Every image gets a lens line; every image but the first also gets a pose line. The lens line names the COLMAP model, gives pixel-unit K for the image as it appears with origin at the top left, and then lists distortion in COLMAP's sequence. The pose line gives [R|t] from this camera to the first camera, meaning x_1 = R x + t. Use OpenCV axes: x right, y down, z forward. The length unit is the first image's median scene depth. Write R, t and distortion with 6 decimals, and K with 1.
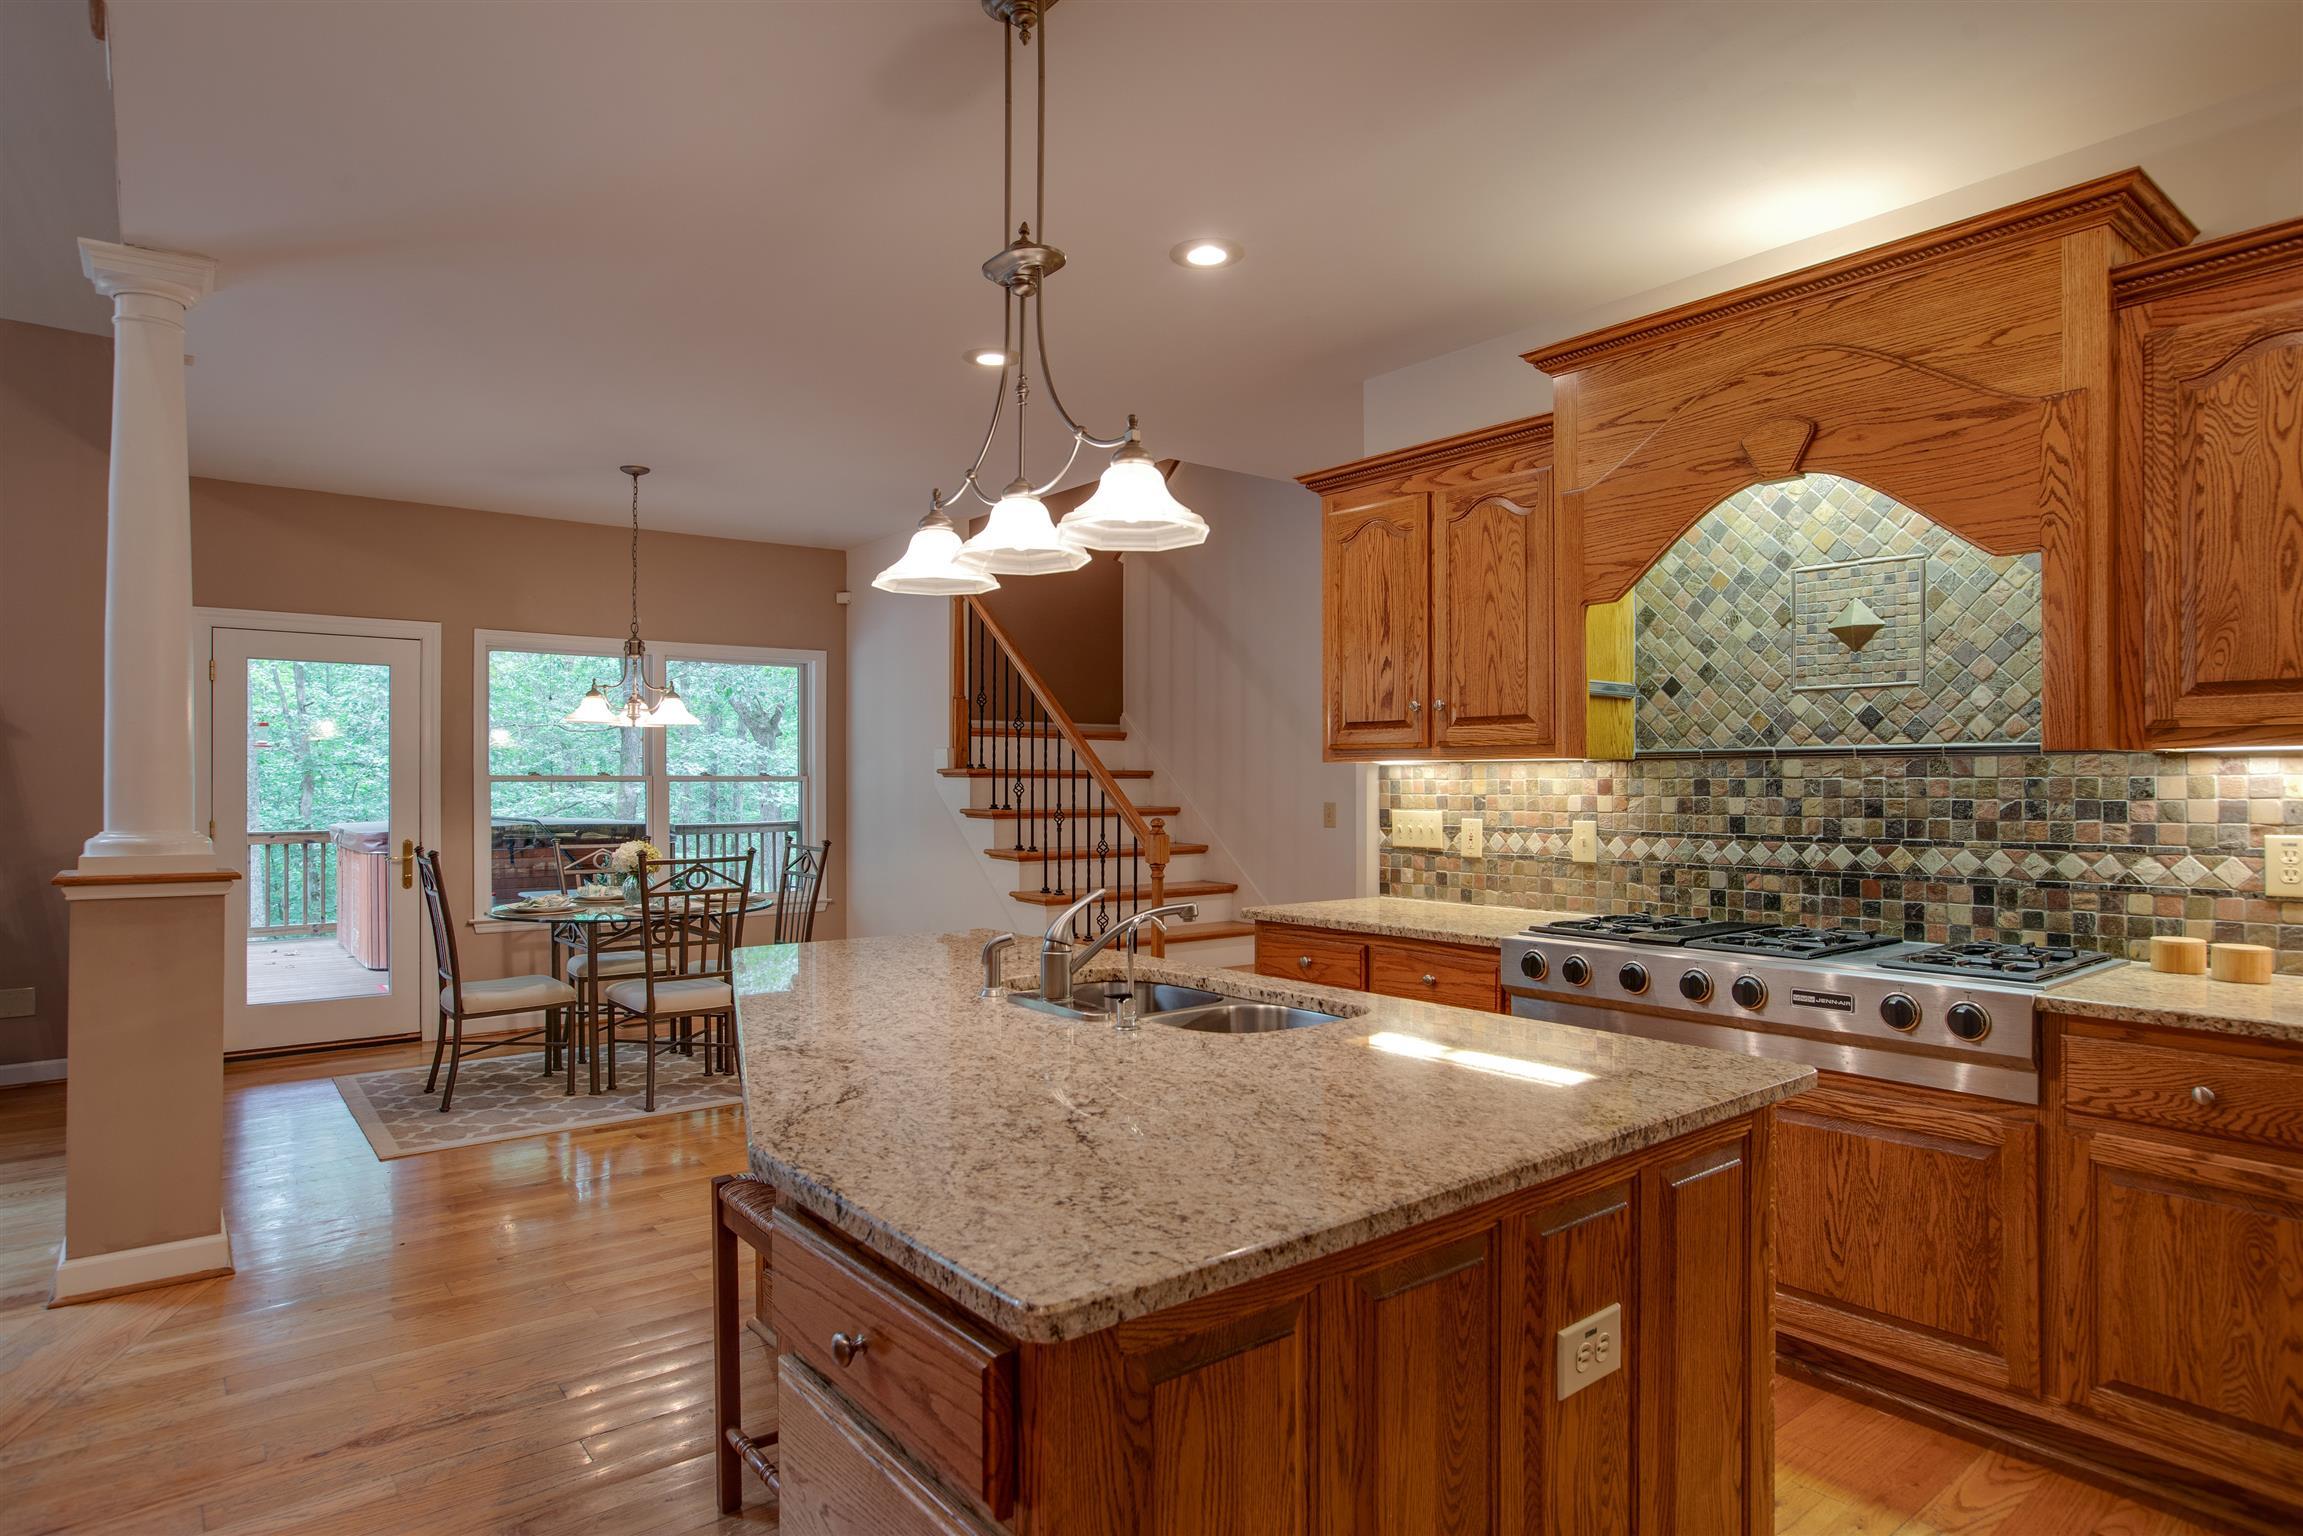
lens RADIAL K [[1270.8, 0, 1141.3], [0, 1270.8, 773.6], [0, 0, 1]] dist [-0.004714, 0.004426]
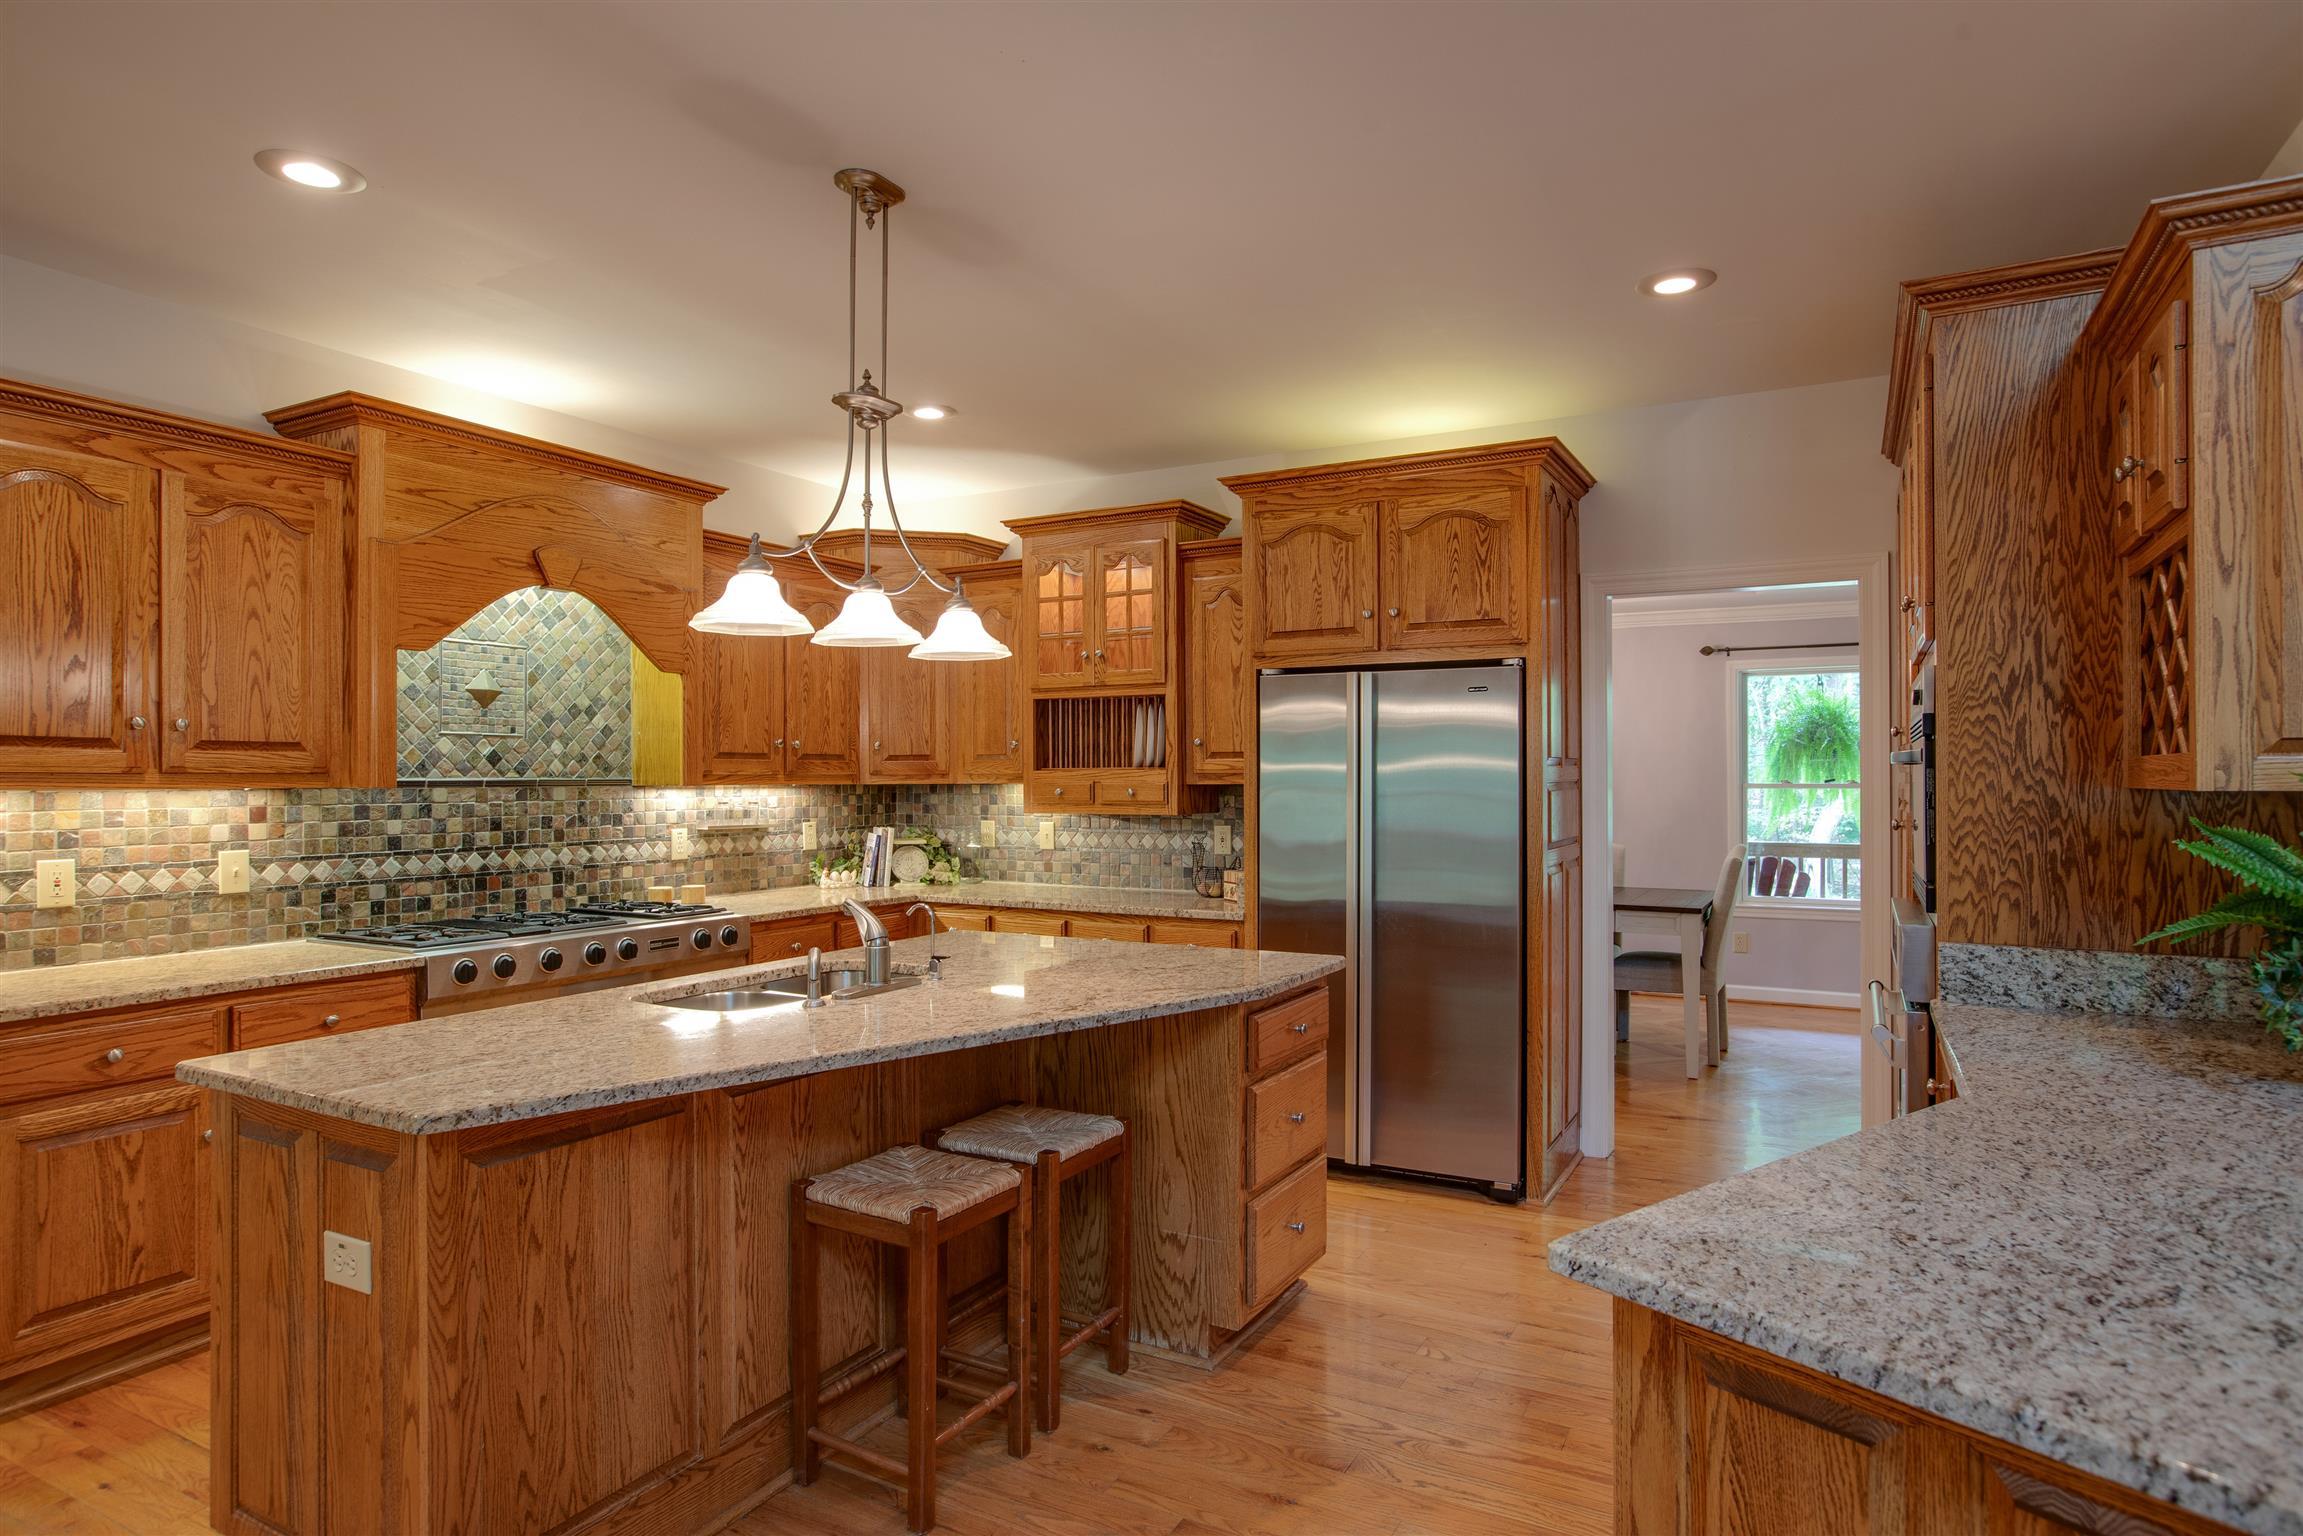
lens RADIAL K [[1270.8, 0, 1150.9], [0, 1270.8, 765.8], [0, 0, 1]] dist [-0.004714, 0.004426]
pose [[-0.369576, 0.011785, 0.929126, -0.890762], [-0.002482, 0.999903, -0.013670, -0.017385], [-0.929197, -0.007359, -0.369511, 0.783334]]
